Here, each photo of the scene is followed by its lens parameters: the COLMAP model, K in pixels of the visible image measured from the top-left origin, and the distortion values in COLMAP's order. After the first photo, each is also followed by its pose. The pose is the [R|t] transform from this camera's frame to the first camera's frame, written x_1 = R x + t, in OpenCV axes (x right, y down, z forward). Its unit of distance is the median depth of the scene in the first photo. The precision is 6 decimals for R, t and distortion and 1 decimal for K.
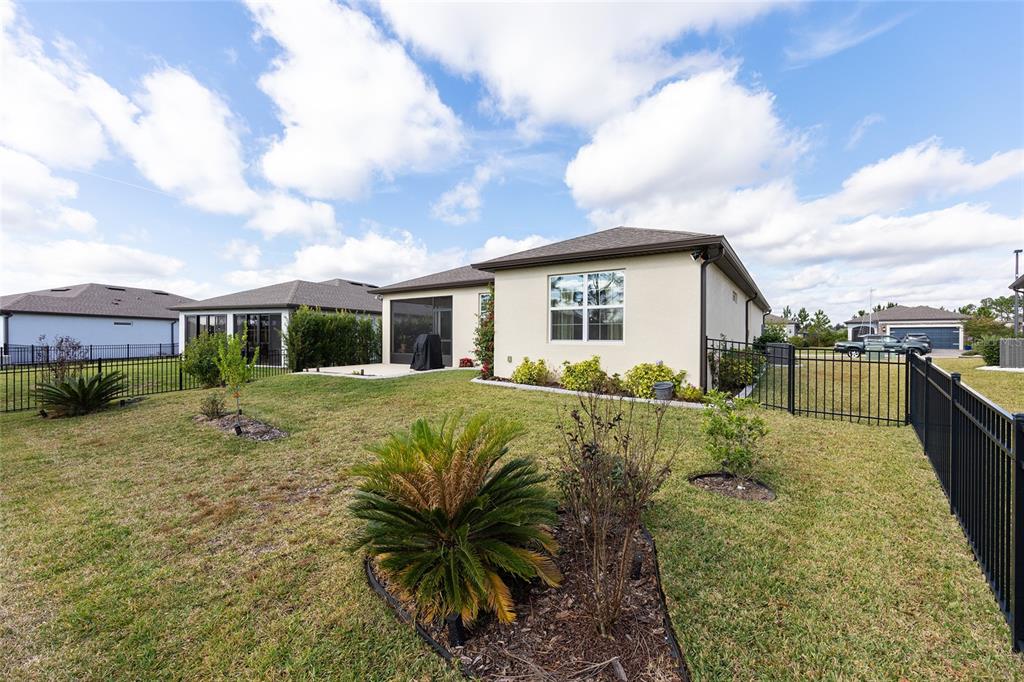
lens RADIAL K [[411.4, 0, 515.8], [0, 411.4, 339.1], [0, 0, 1]] dist [0.000048, 0.000071]
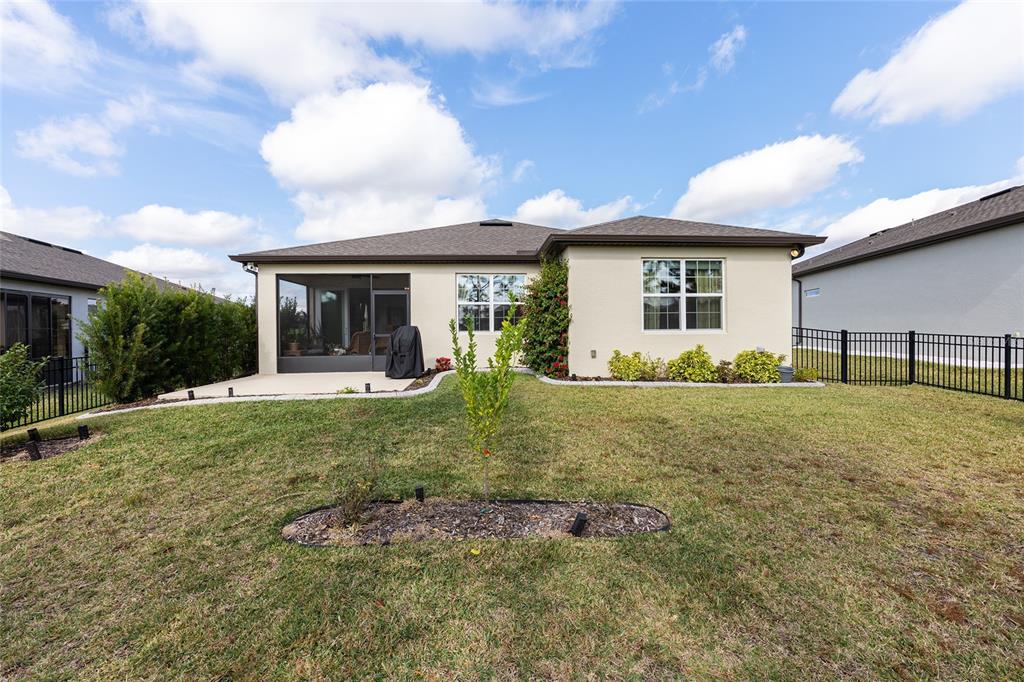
lens RADIAL K [[411.4, 0, 515.8], [0, 411.4, 339.1], [0, 0, 1]] dist [0.000048, 0.000071]
pose [[0.785998, -0.021993, 0.617838, -0.655084], [0.017249, 0.999758, 0.013644, 0.005194], [-0.617988, -0.000067, 0.786187, 0.441788]]
